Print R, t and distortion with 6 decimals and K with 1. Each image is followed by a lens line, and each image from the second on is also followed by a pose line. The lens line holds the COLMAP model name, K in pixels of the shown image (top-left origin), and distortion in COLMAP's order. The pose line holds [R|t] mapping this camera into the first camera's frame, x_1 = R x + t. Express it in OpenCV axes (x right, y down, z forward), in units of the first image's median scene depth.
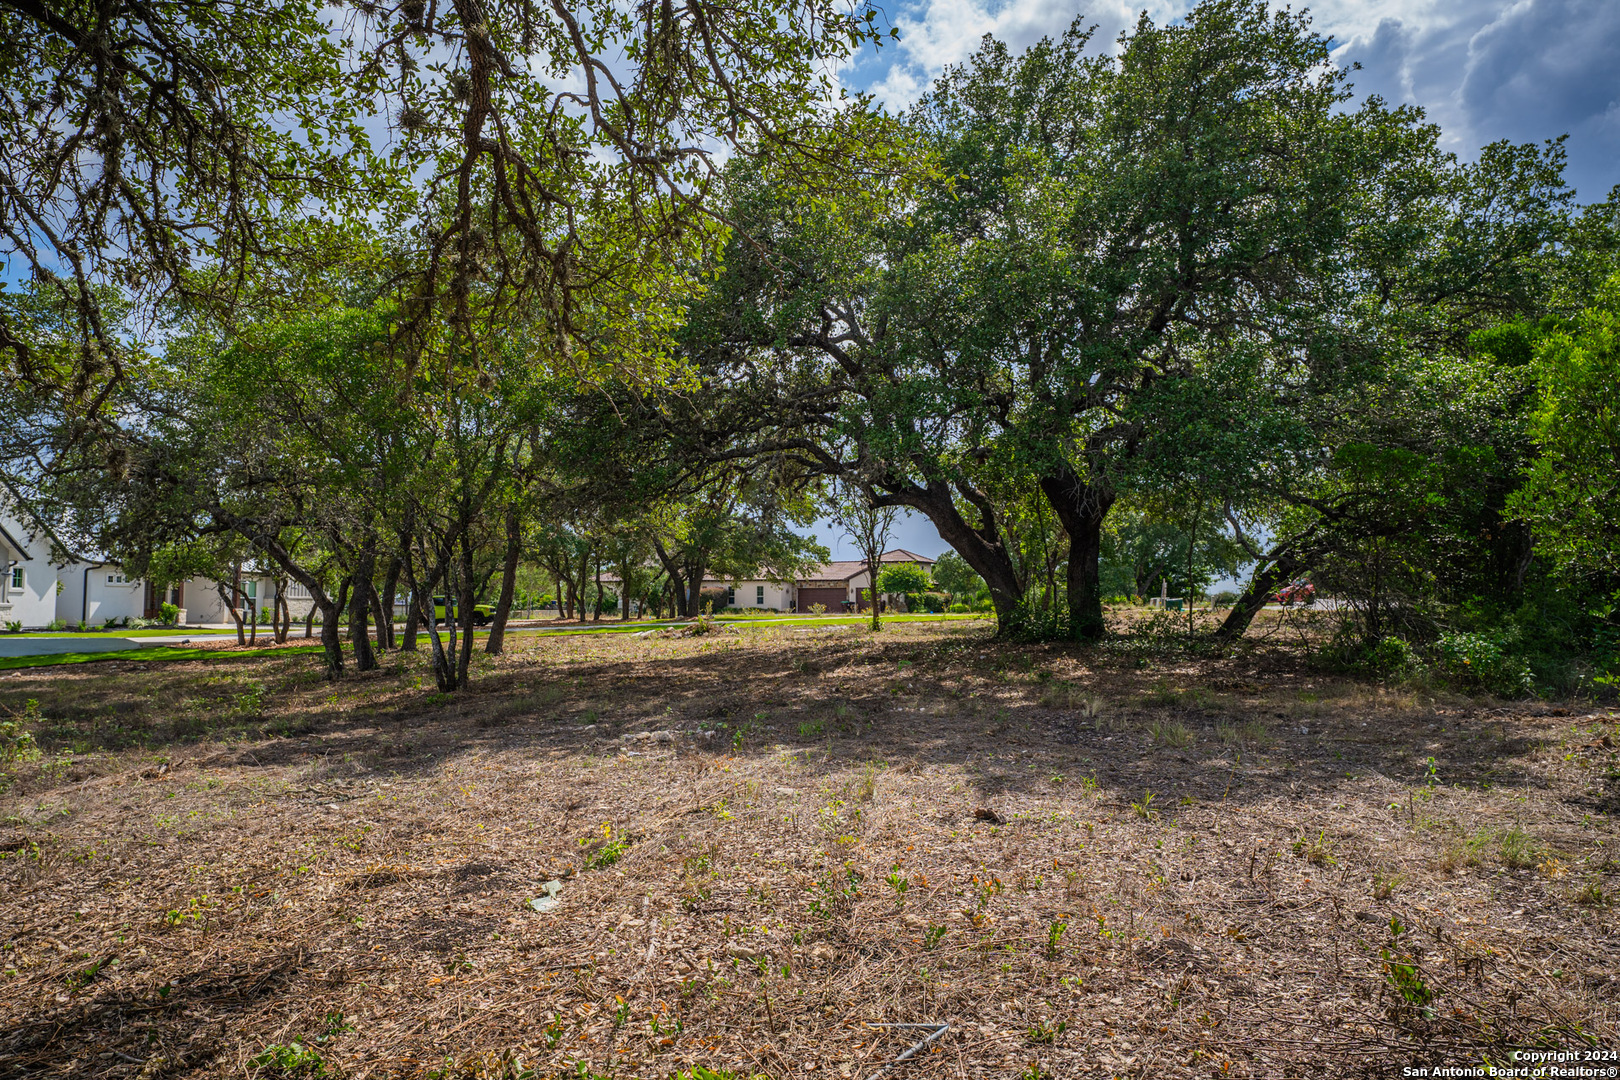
lens RADIAL K [[1092.4, 0, 811.5], [0, 1092.4, 544.5], [0, 0, 1]] dist [0.027308, 0.005780]
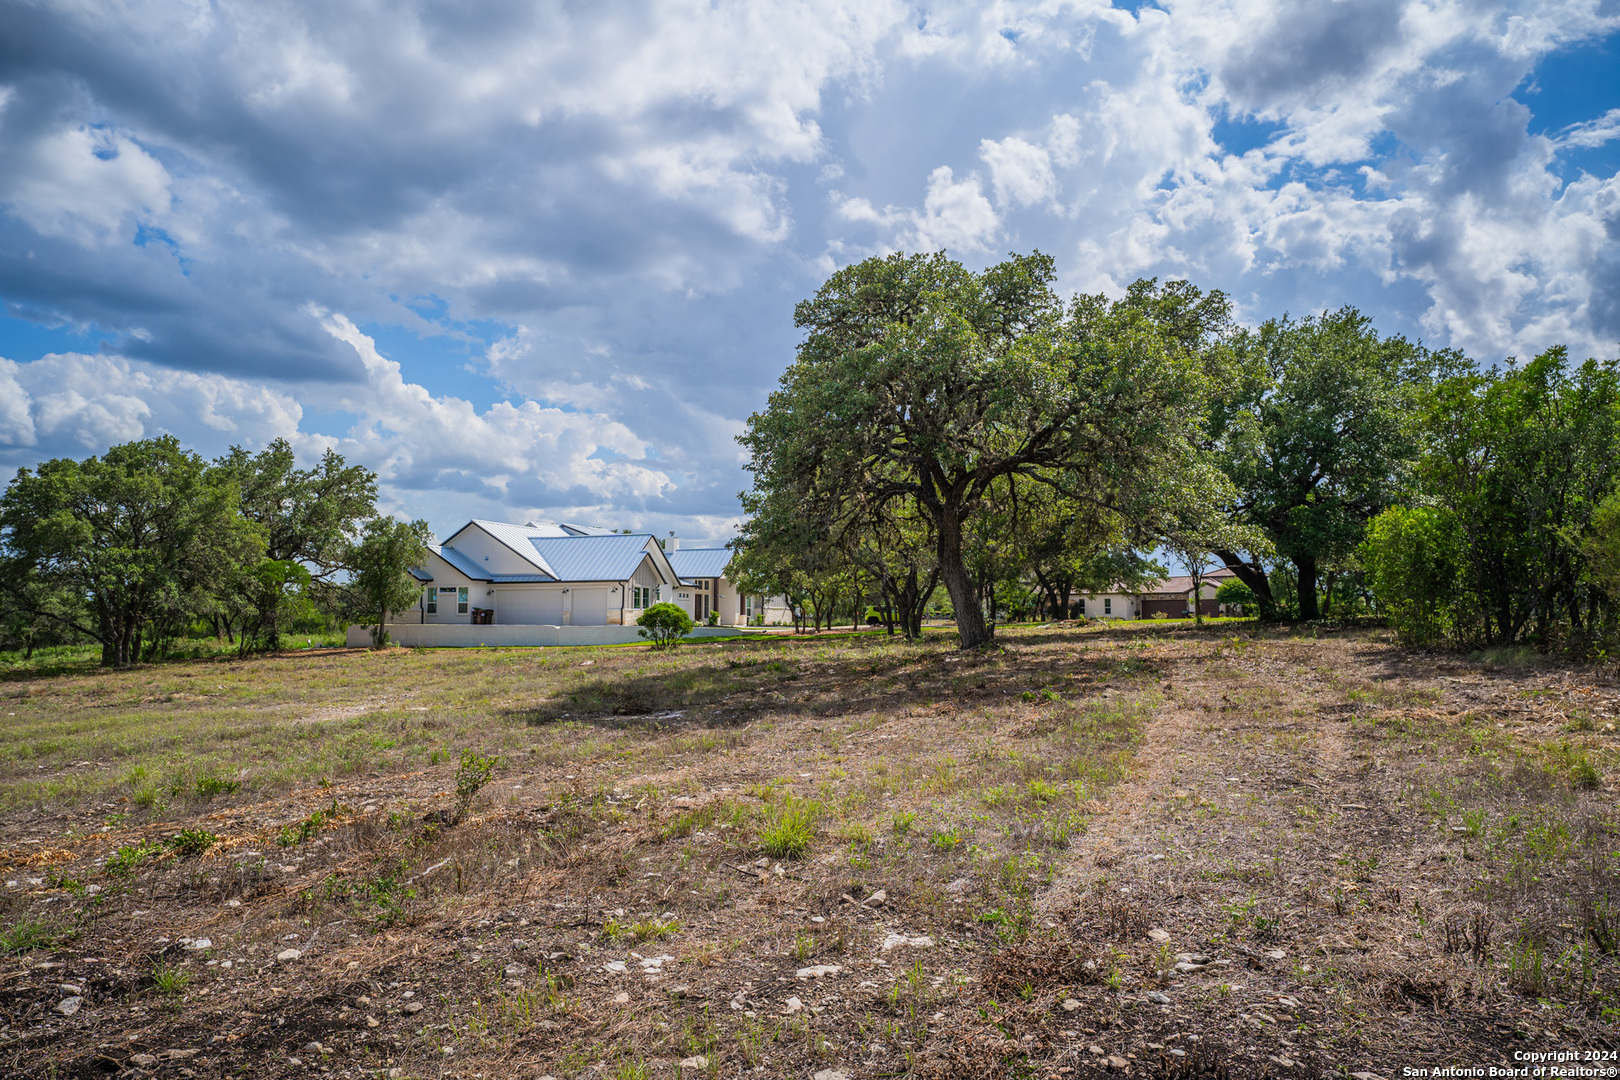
lens RADIAL K [[1092.4, 0, 811.5], [0, 1092.4, 544.5], [0, 0, 1]] dist [0.027308, 0.005780]
pose [[0.954684, -0.021410, -0.296851, -0.000932], [0.017381, 0.999718, -0.016203, -0.009963], [0.297114, 0.010309, 0.954786, -0.341978]]
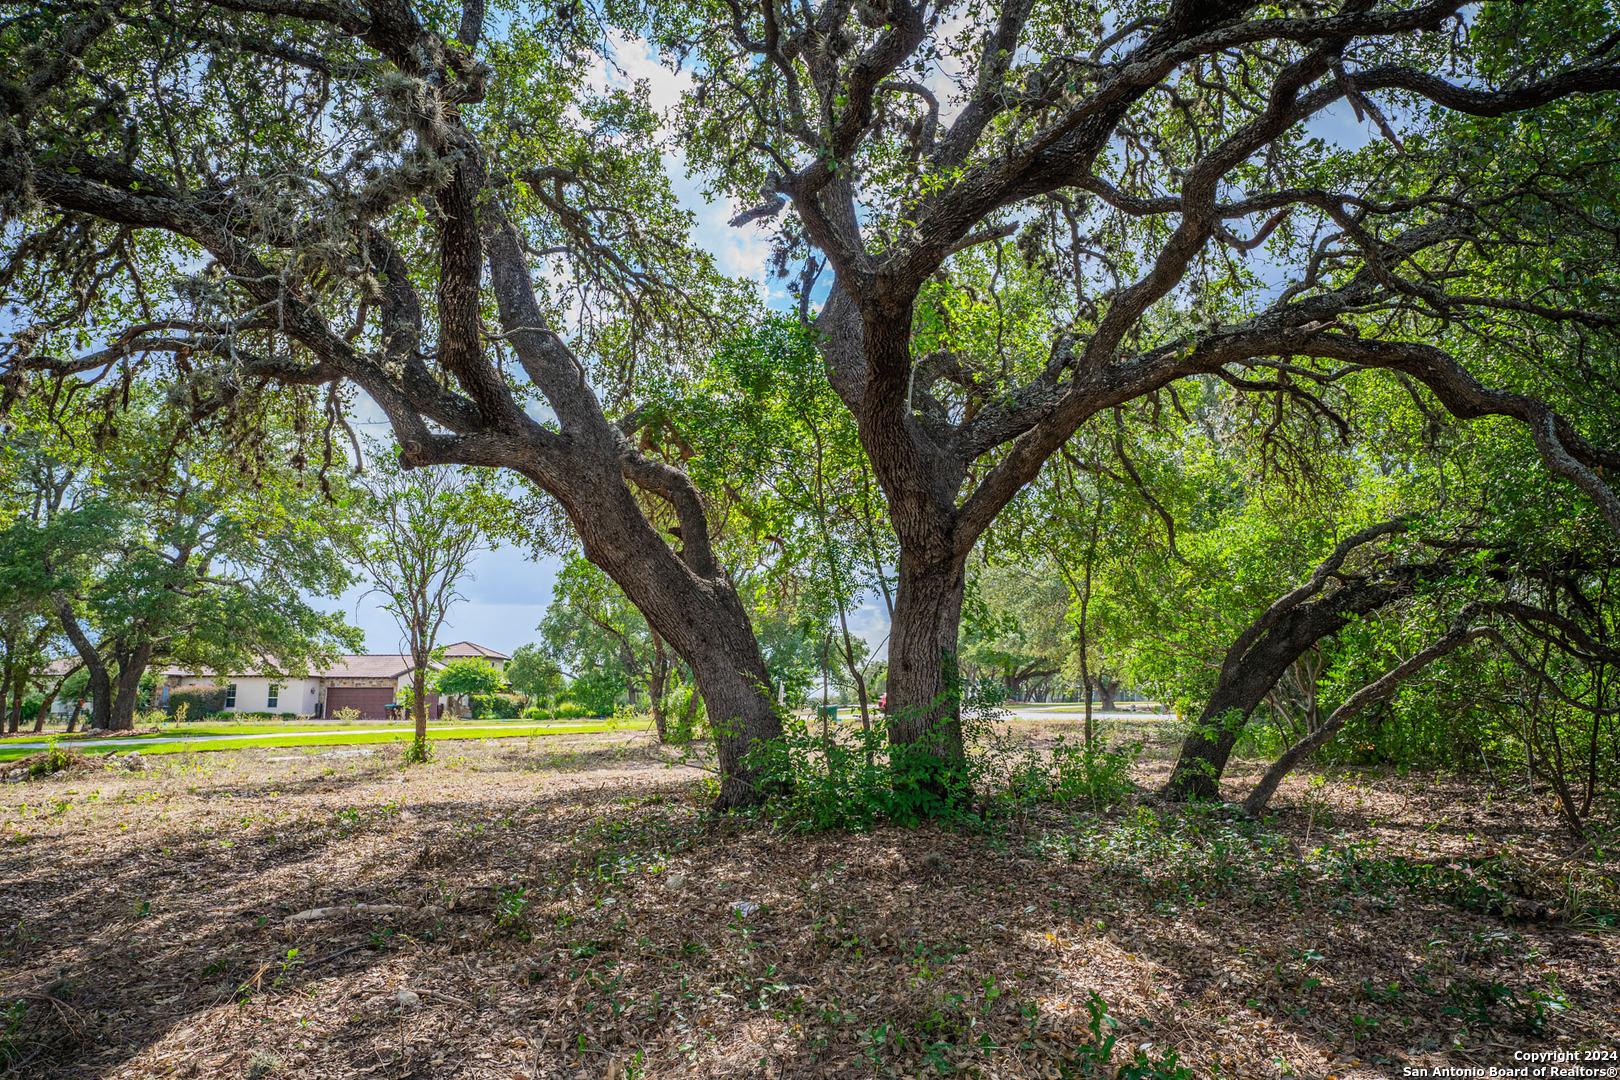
lens RADIAL K [[1092.4, 0, 811.5], [0, 1092.4, 544.5], [0, 0, 1]] dist [0.027308, 0.005780]
pose [[0.926037, 0.062881, 0.372158, 0.015382], [-0.028094, 0.994773, -0.098175, 0.008968], [-0.376385, 0.080458, 0.922963, 0.206093]]
